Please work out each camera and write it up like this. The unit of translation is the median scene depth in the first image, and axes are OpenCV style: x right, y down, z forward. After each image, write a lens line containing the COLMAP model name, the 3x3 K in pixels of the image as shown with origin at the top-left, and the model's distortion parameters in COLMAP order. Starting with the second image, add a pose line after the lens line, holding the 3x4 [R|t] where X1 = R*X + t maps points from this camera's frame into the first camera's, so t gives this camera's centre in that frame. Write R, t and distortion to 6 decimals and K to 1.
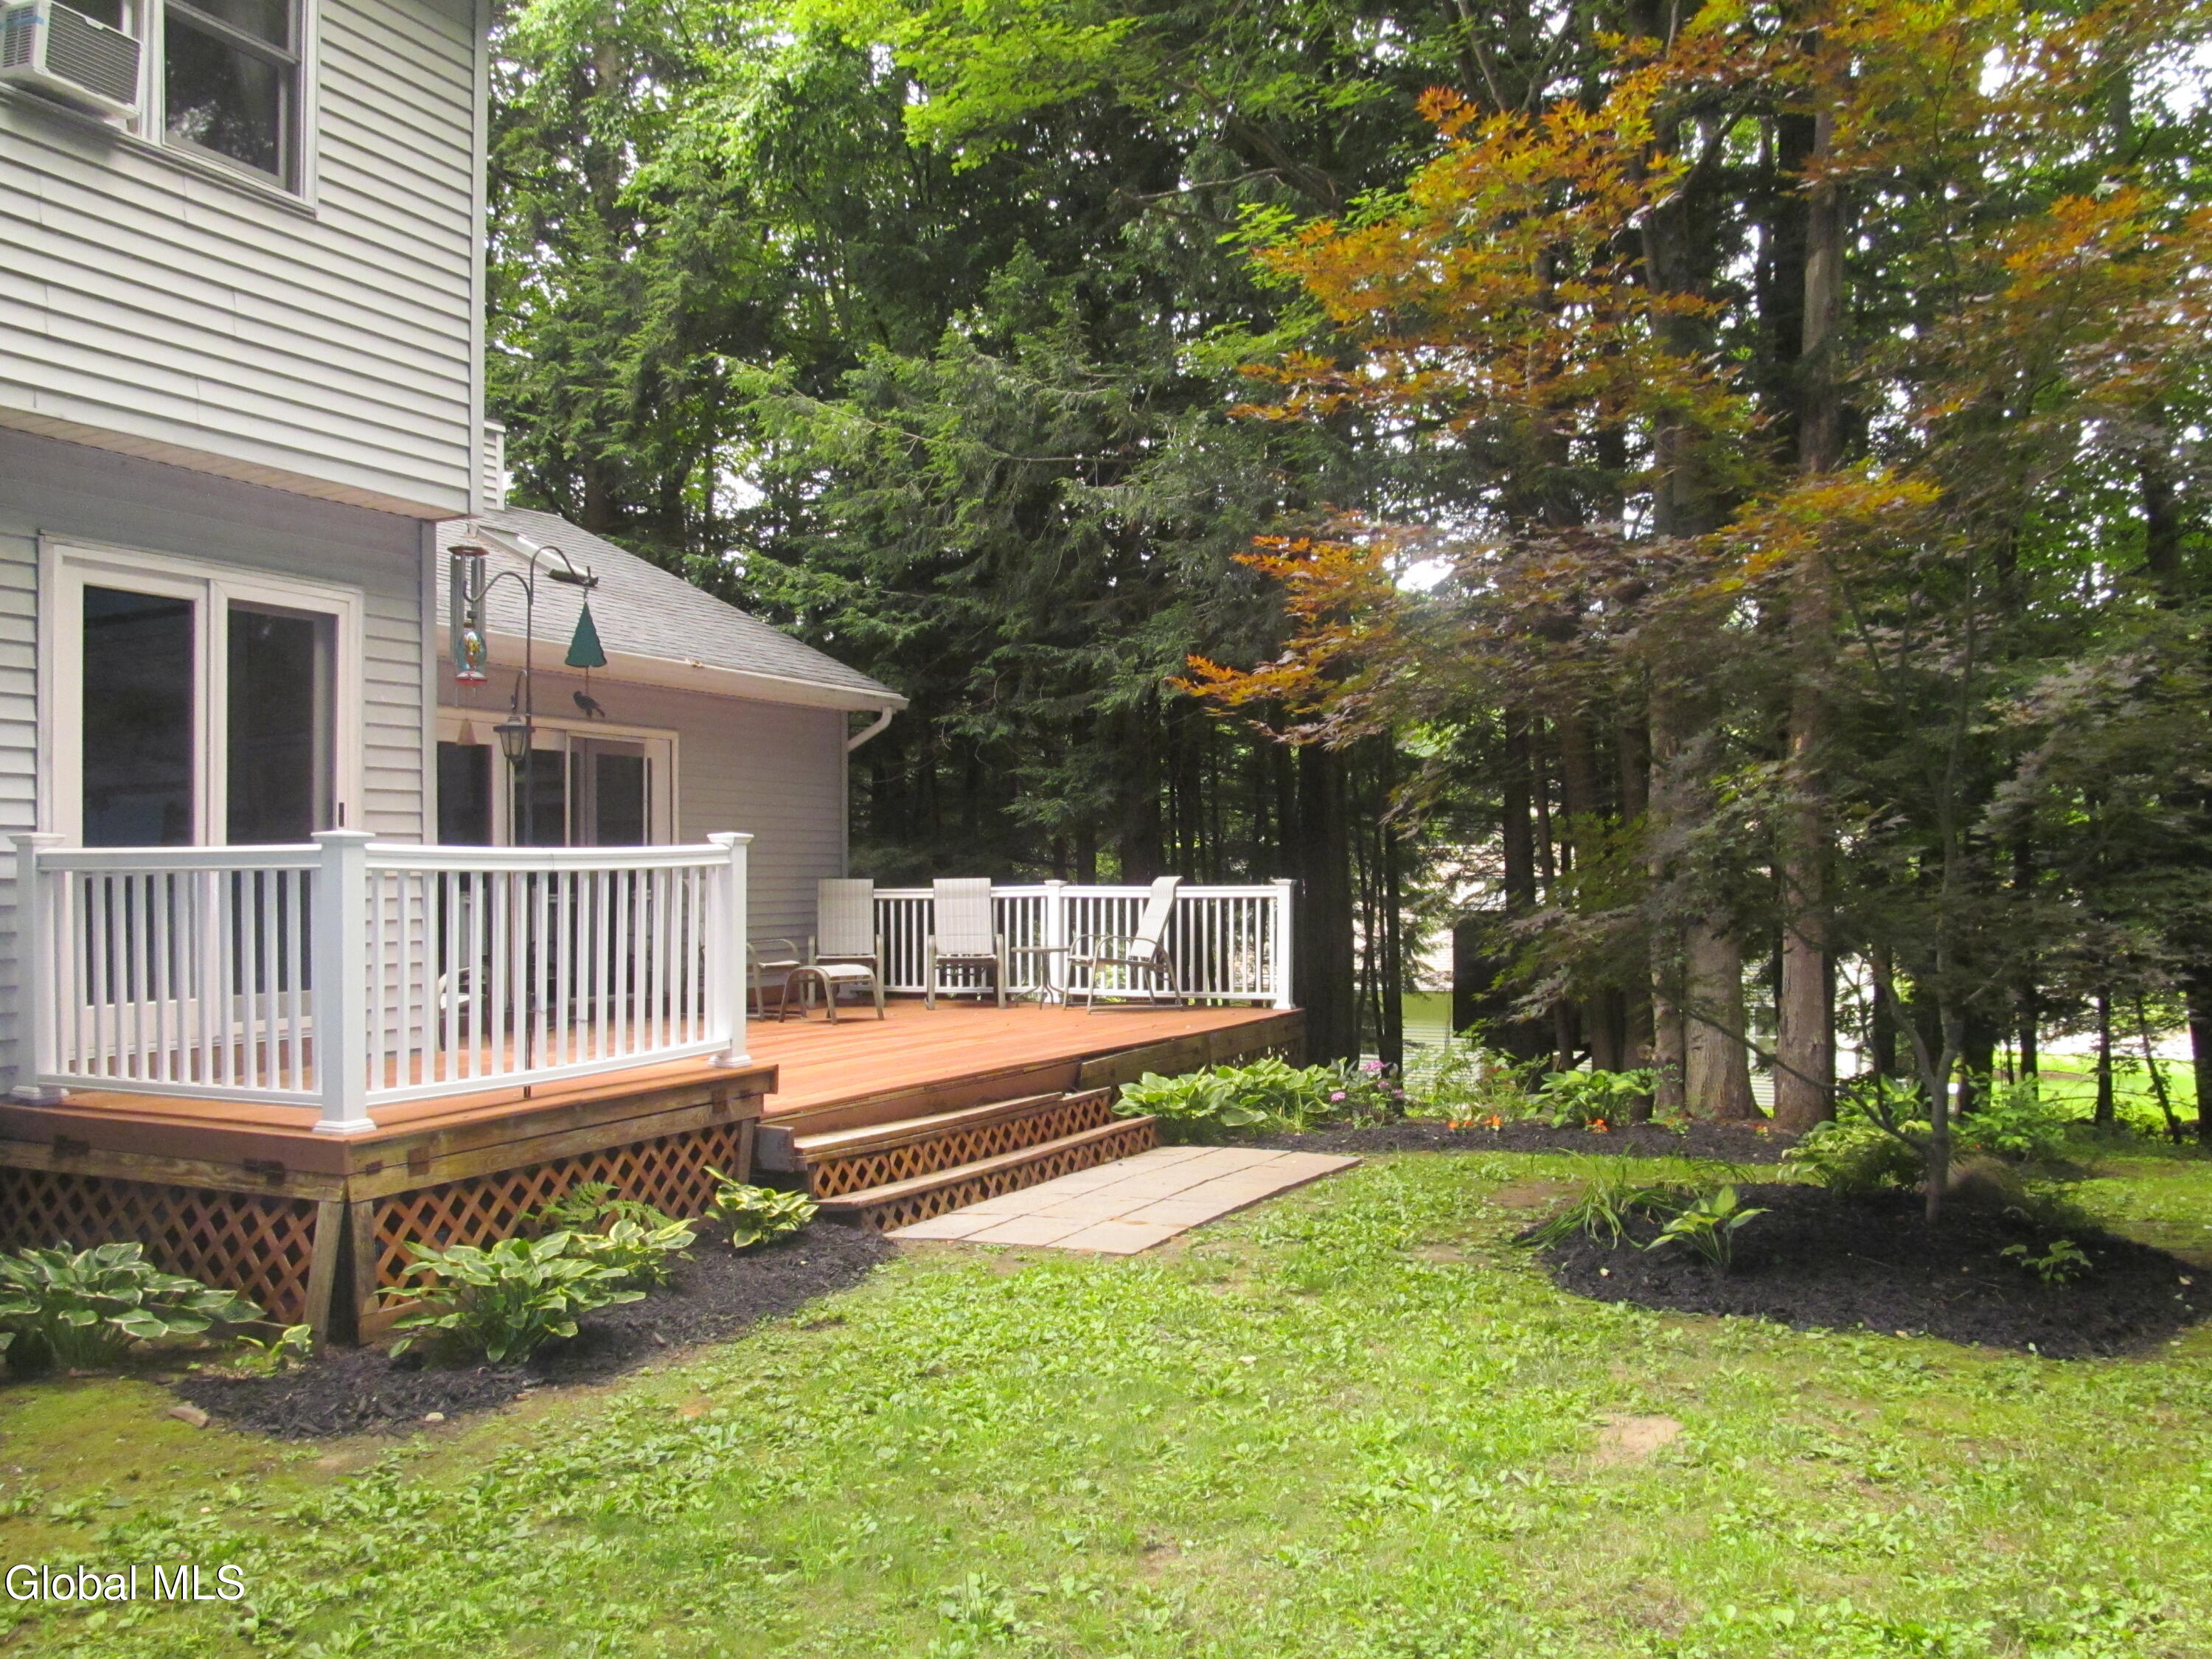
lens RADIAL K [[1840.1, 0, 1099.7], [0, 1840.1, 837.2], [0, 0, 1]] dist [-0.071272, 0.038633]
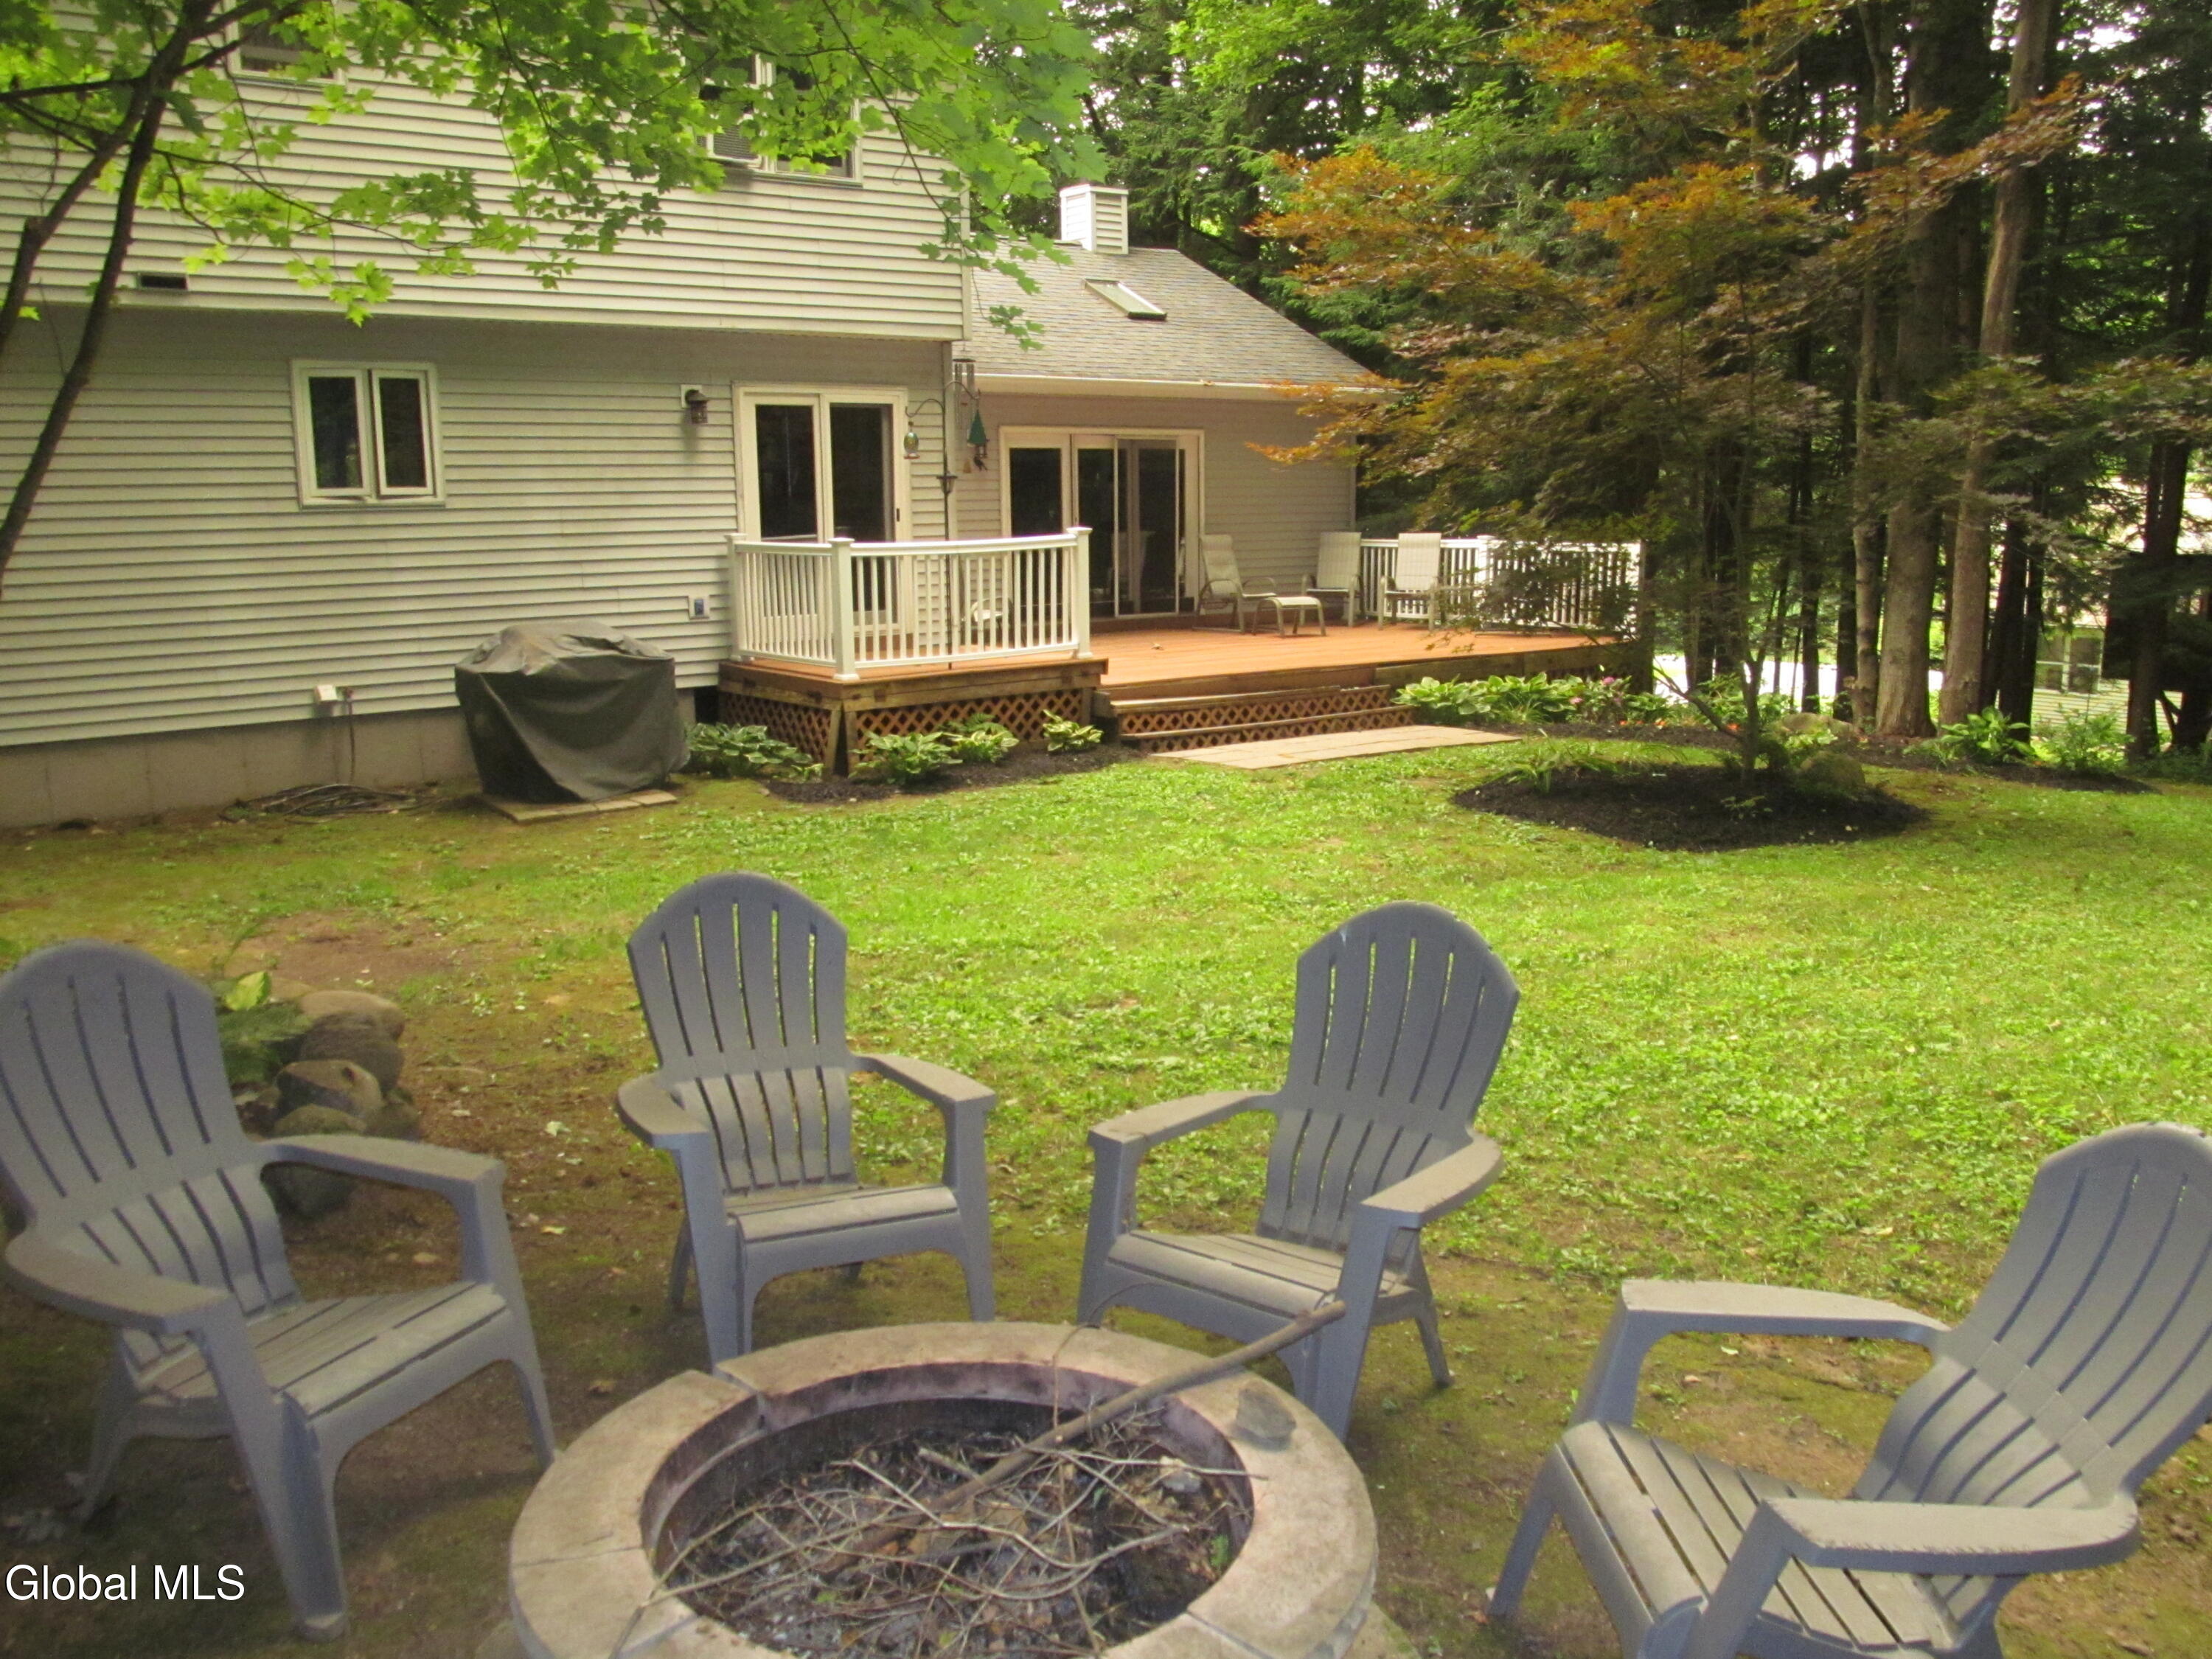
lens RADIAL K [[1840.1, 0, 1113.5], [0, 1840.1, 825.6], [0, 0, 1]] dist [-0.071272, 0.038633]
pose [[0.896422, 0.079250, -0.436058, 0.699351], [0.011457, 0.979411, 0.201552, -0.086995], [0.443053, -0.185672, 0.877058, -0.672310]]
